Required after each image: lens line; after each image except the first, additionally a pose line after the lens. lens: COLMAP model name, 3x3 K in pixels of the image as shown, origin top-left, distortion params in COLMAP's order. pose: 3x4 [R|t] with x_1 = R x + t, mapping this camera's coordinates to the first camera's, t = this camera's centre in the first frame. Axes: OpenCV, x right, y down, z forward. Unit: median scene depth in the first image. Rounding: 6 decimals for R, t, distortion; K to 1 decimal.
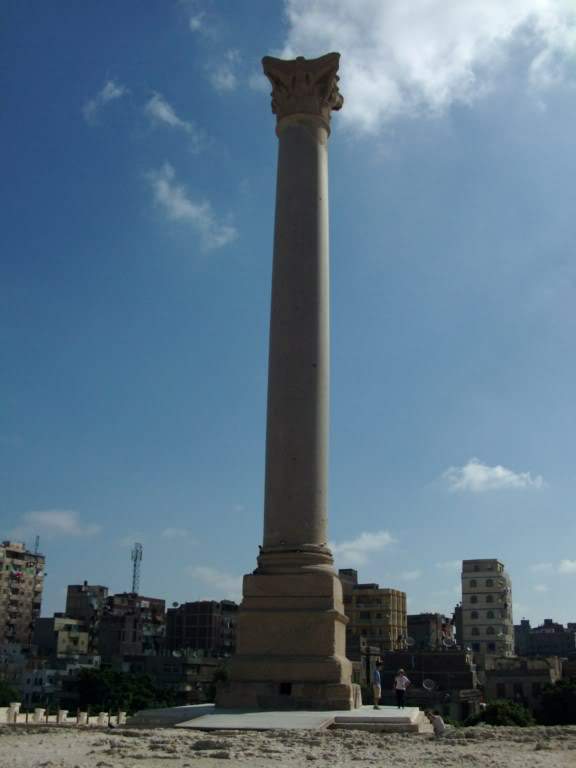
lens RADIAL K [[847.3, 0, 286.1], [0, 847.3, 415.3], [0, 0, 1]] dist [-0.140198, 0.067845]
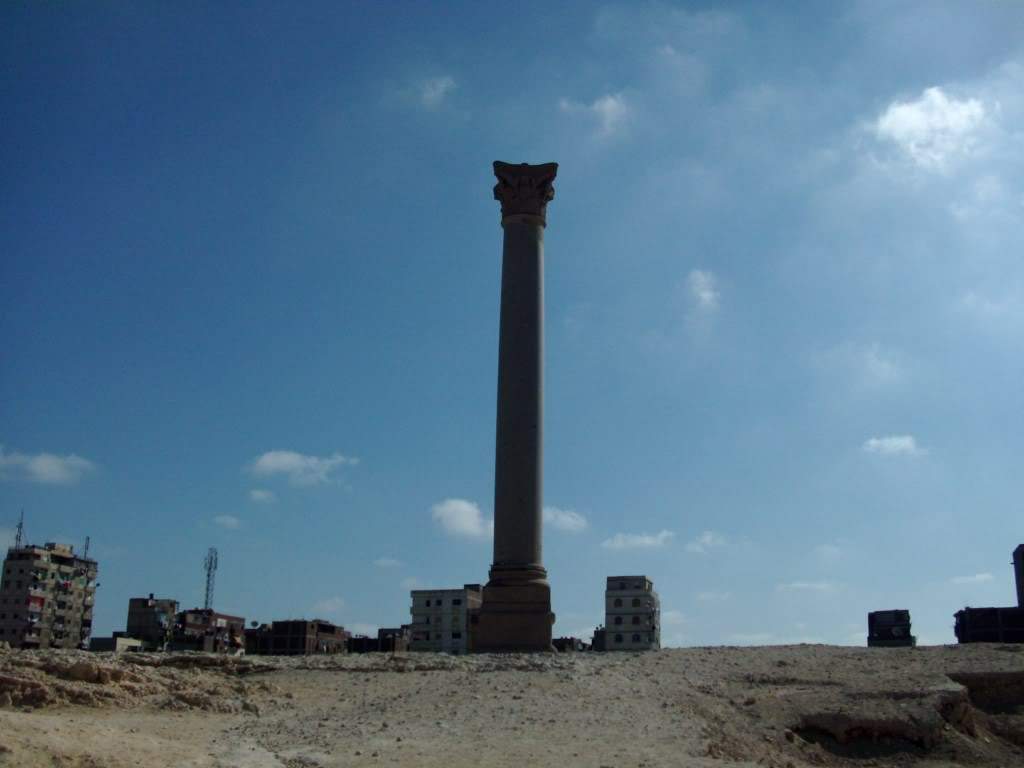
lens RADIAL K [[1129.7, 0, 512.0], [0, 1129.7, 384.0], [0, 0, 1]] dist [-0.140198, 0.067845]
pose [[0.990537, 0.035936, 0.132458, -0.040573], [-0.036433, 0.999335, 0.001329, -0.021636], [-0.132322, -0.006142, 0.991188, -0.123467]]
